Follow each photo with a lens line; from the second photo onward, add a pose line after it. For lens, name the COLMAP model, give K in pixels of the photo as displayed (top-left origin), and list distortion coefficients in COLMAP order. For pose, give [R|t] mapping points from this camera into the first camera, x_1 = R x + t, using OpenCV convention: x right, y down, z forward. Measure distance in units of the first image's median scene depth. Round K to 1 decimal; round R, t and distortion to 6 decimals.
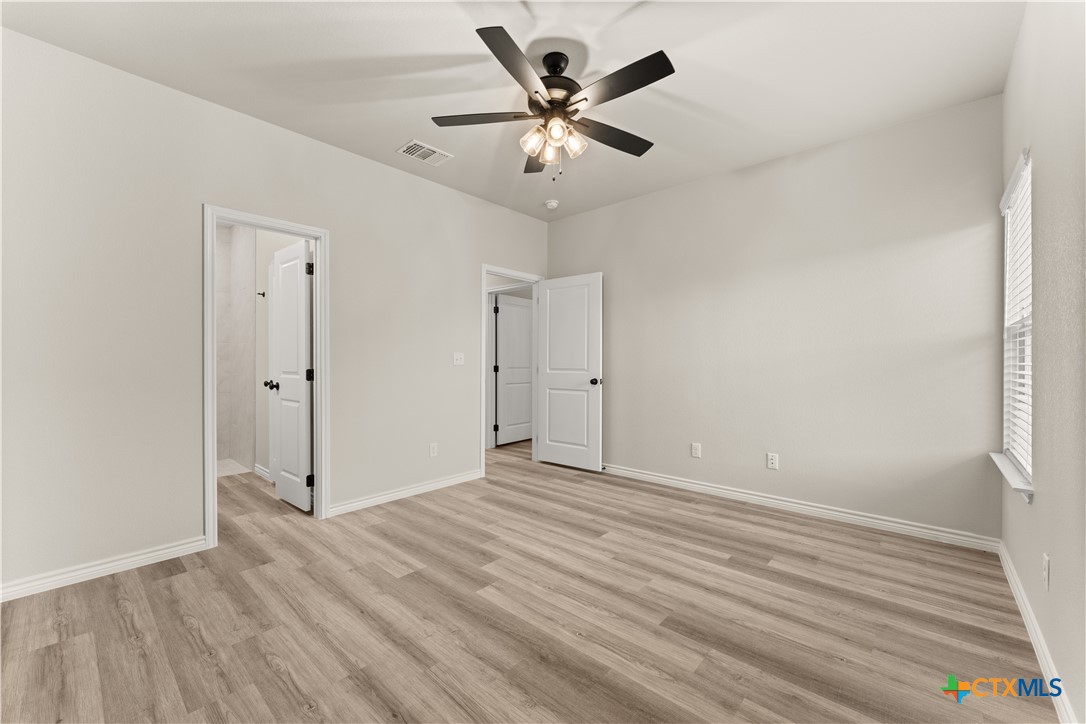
lens RADIAL K [[432.8, 0, 537.7], [0, 432.8, 366.3], [0, 0, 1]] dist [0.001877, -0.001032]
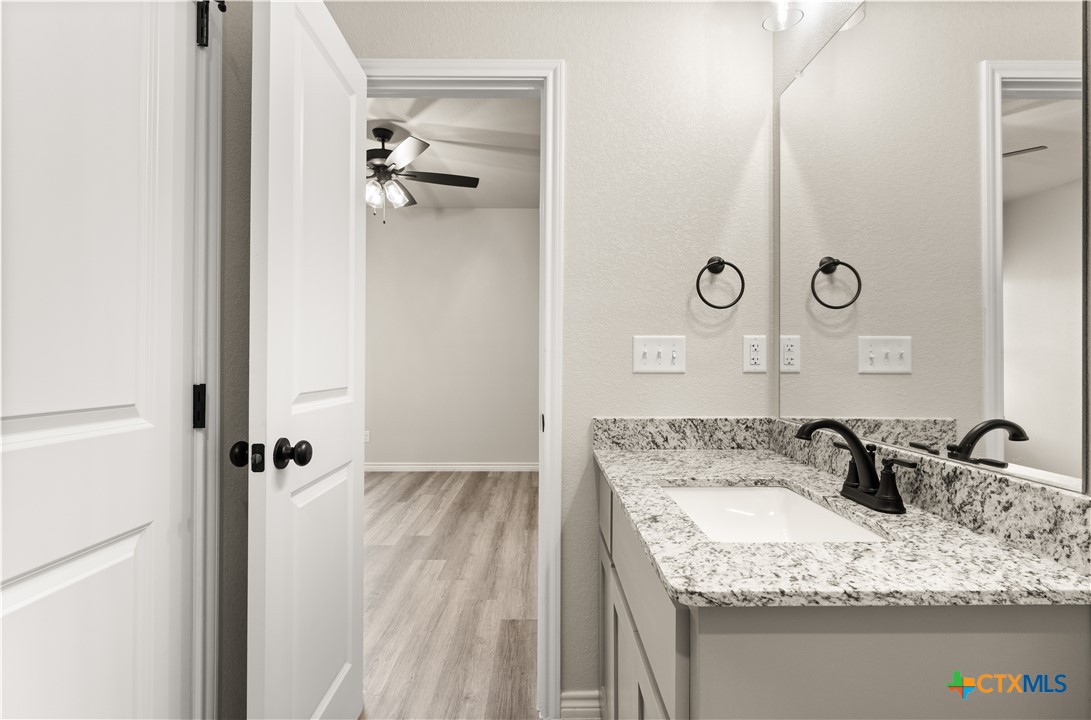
lens RADIAL K [[517.6, 0, 544.1], [0, 517.6, 360.1], [0, 0, 1]] dist [-0.002261, -0.000068]
pose [[-0.673840, -0.000774, 0.738877, -1.350227], [0.003168, 0.999987, 0.003938, -0.014135], [-0.738871, 0.004994, -0.673829, 1.579032]]
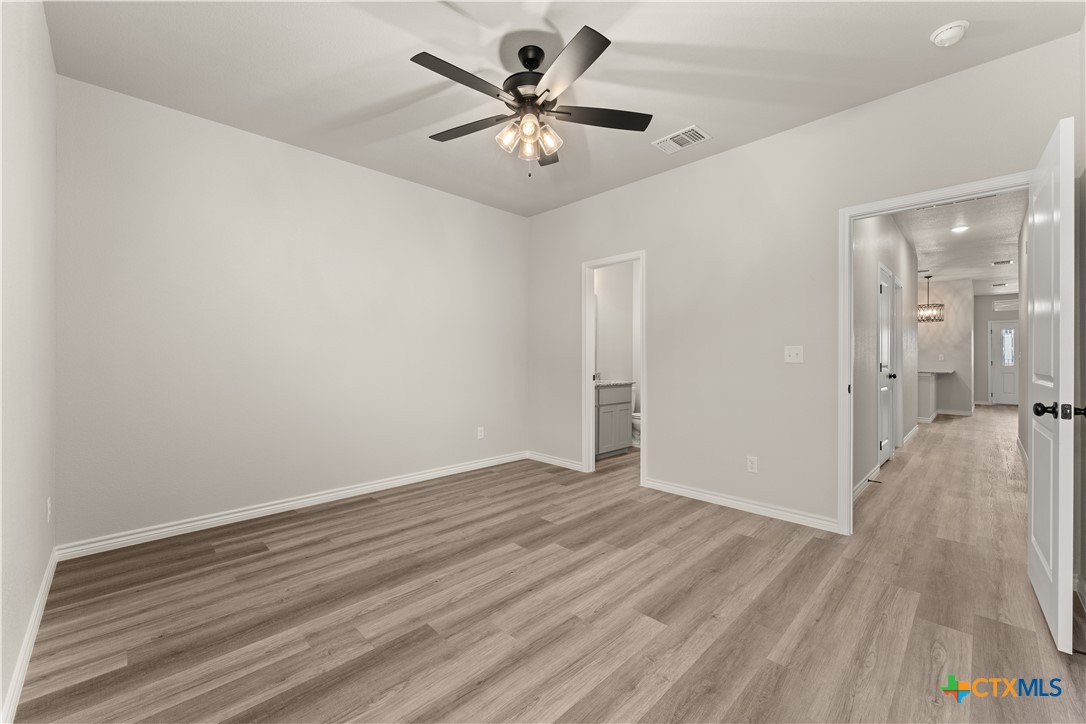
lens RADIAL K [[432.8, 0, 543.4], [0, 432.8, 356.4], [0, 0, 1]] dist [0.001877, -0.001032]
pose [[-0.053396, -0.004123, -0.998565, 0.965853], [-0.012079, 0.999921, -0.003482, -0.011189], [0.998500, 0.011875, -0.053441, 1.007038]]
